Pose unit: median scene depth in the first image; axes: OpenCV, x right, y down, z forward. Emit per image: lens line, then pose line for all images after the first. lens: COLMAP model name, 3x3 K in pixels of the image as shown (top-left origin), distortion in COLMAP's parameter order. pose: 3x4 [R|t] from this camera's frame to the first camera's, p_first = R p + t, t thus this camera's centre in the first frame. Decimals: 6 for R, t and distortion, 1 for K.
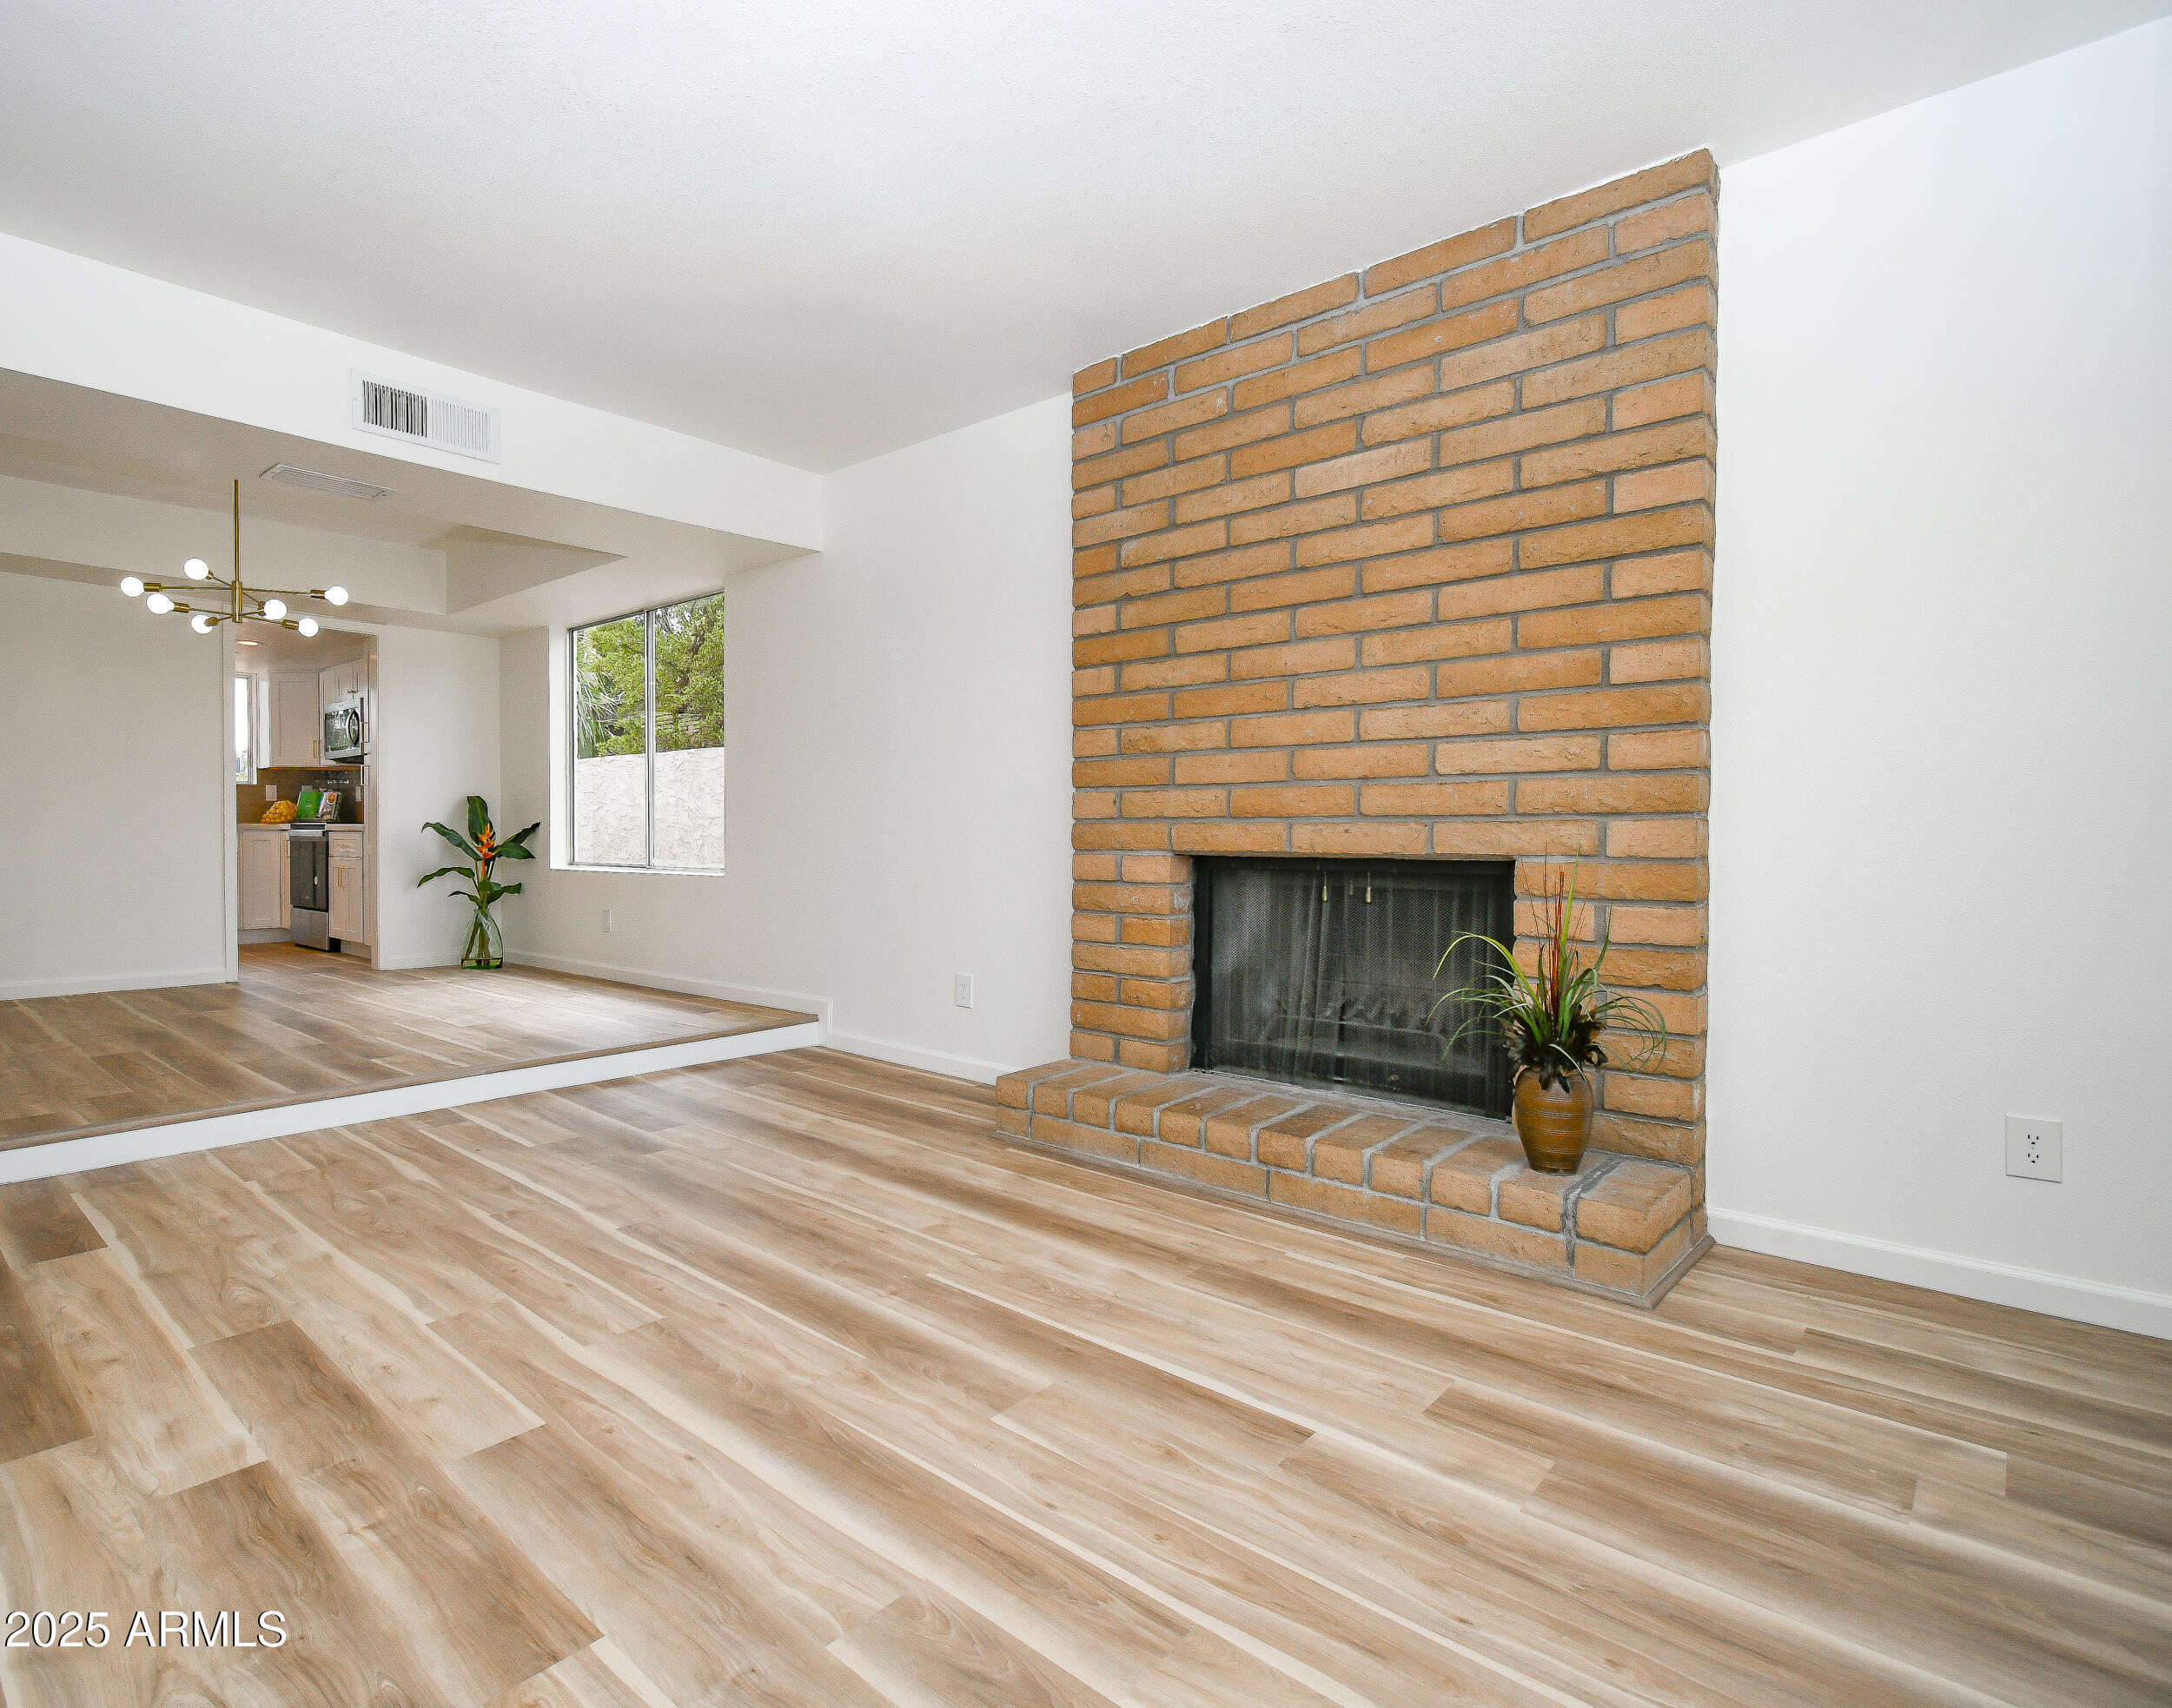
lens RADIAL K [[1218.0, 0, 1084.9], [0, 1218.0, 863.6], [0, 0, 1]] dist [0.002255, 0.000610]
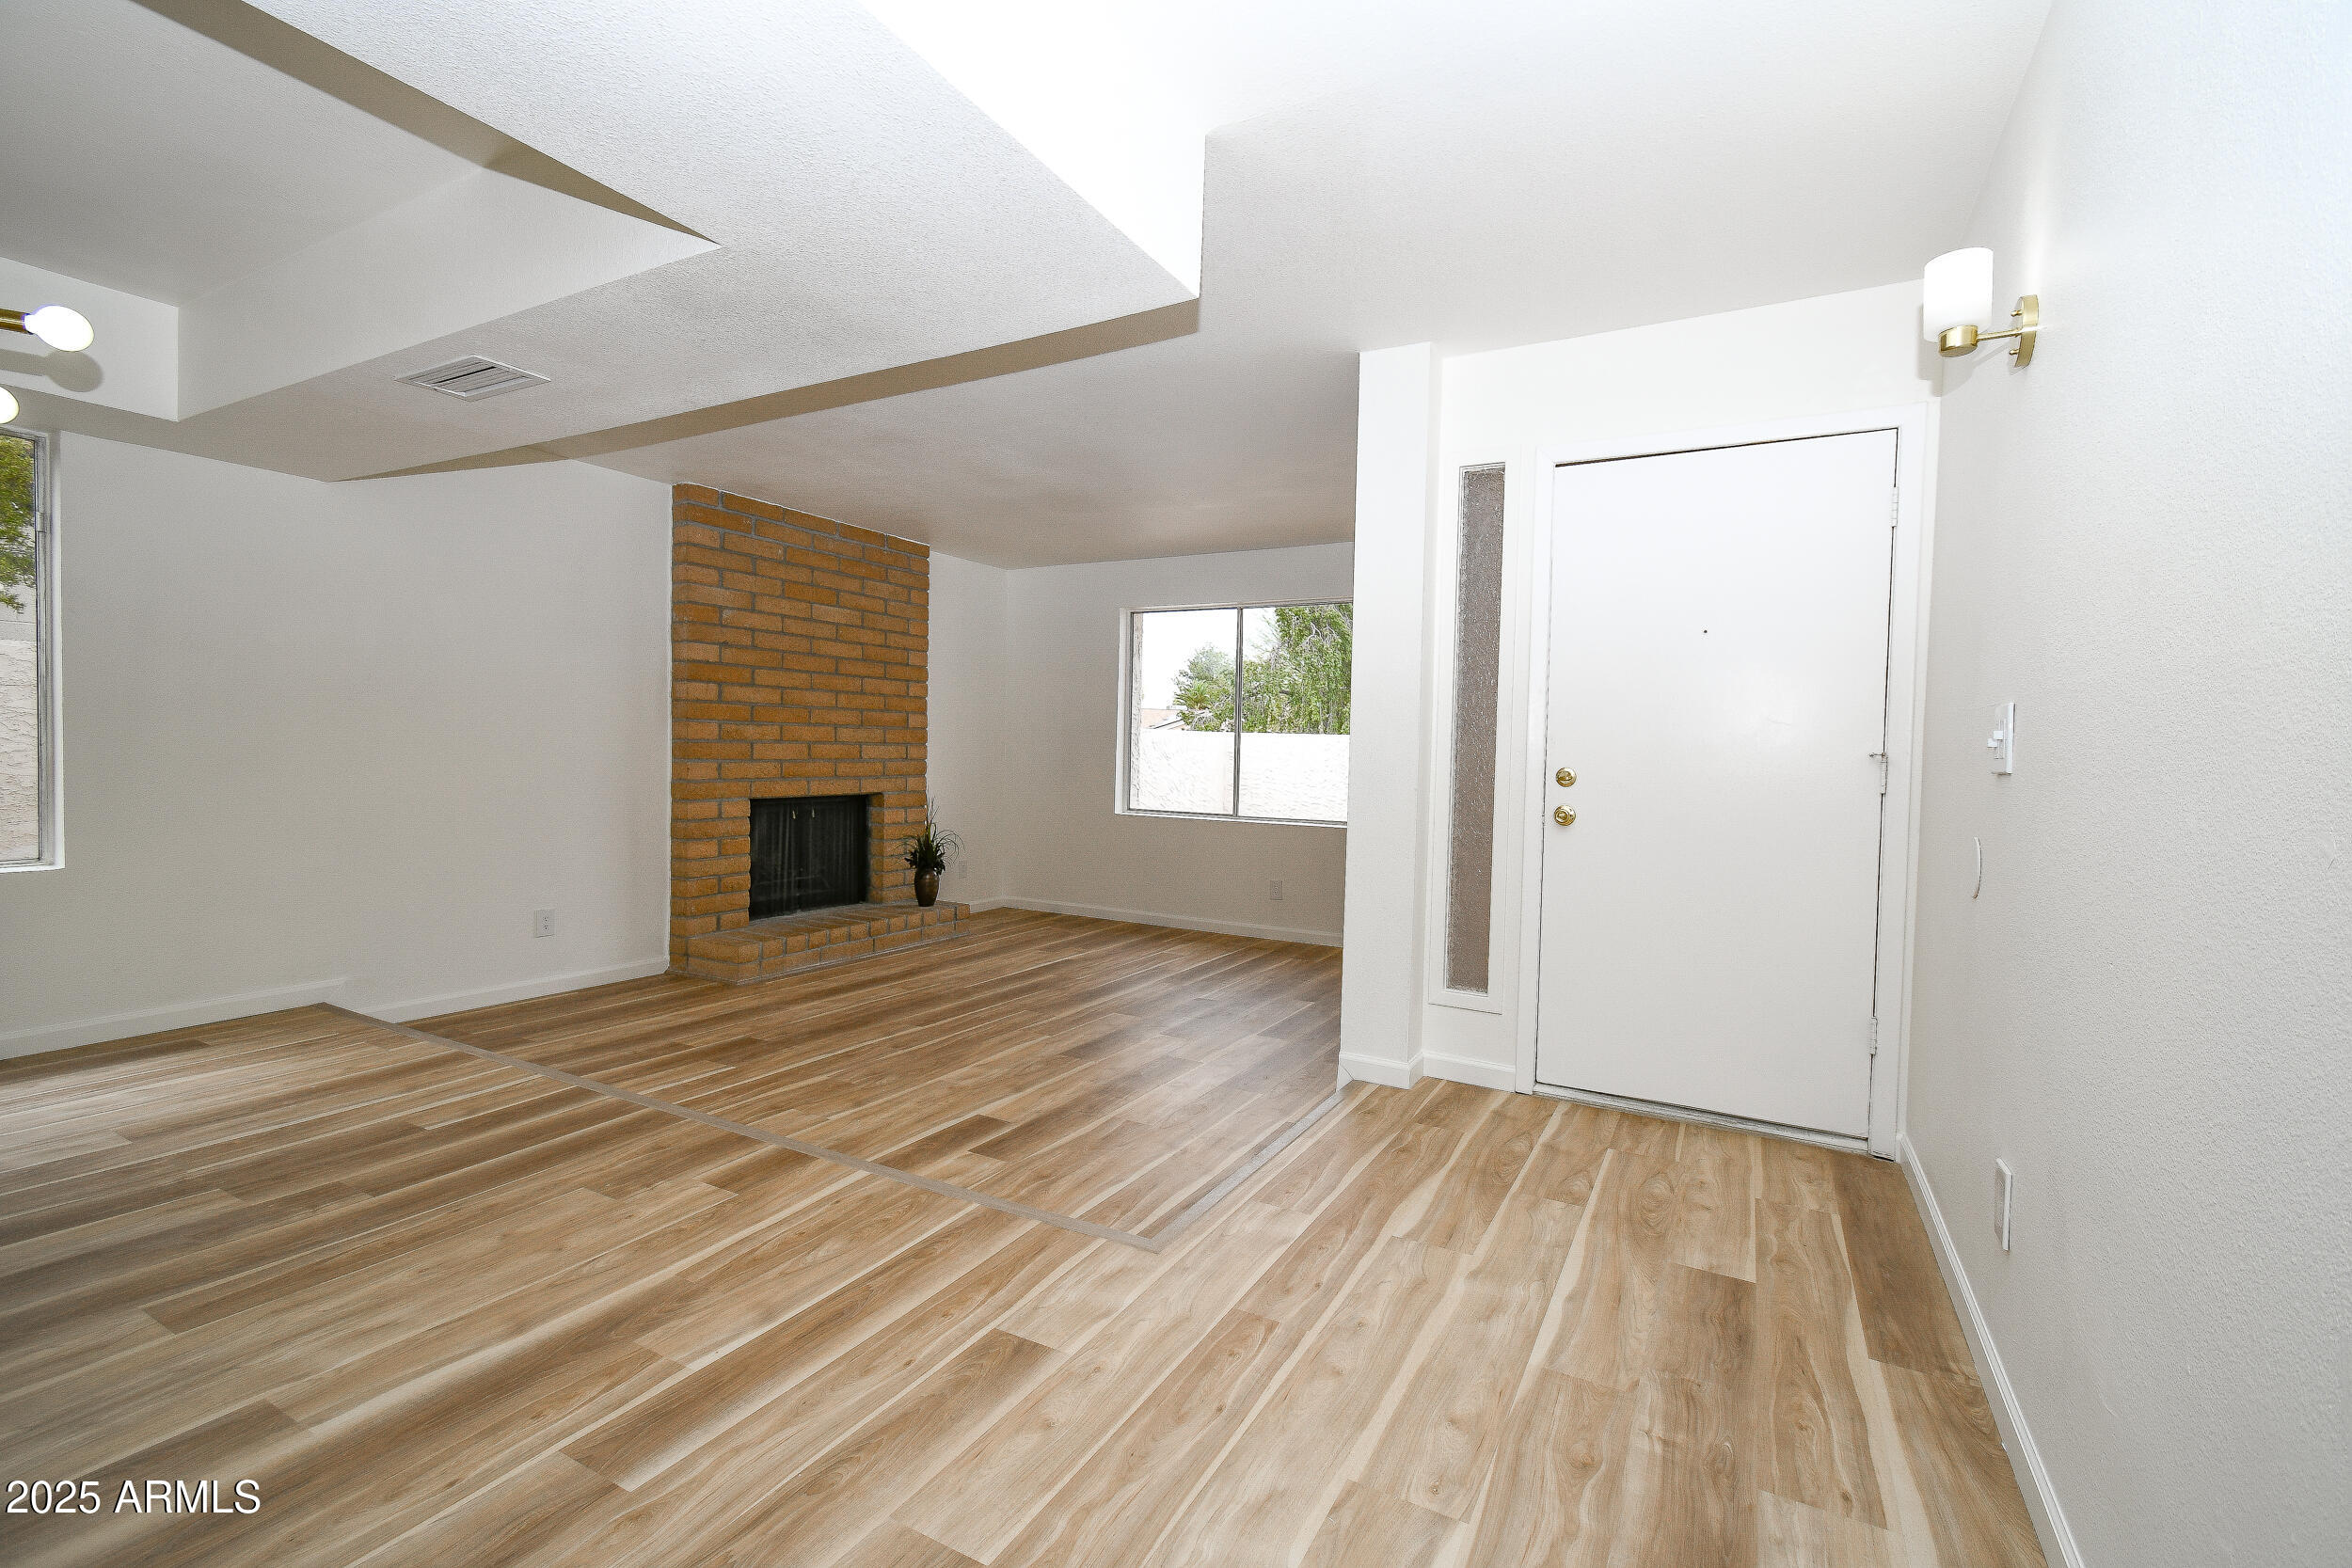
lens RADIAL K [[1017.4, 0, 1174.8], [0, 1017.4, 785.5], [0, 0, 1]] dist [0.006945, -0.000809]
pose [[-0.272586, -0.043390, 0.961152, -1.588879], [-0.002550, 0.999012, 0.044377, -0.100161], [-0.962128, 0.009646, -0.272427, 0.873987]]
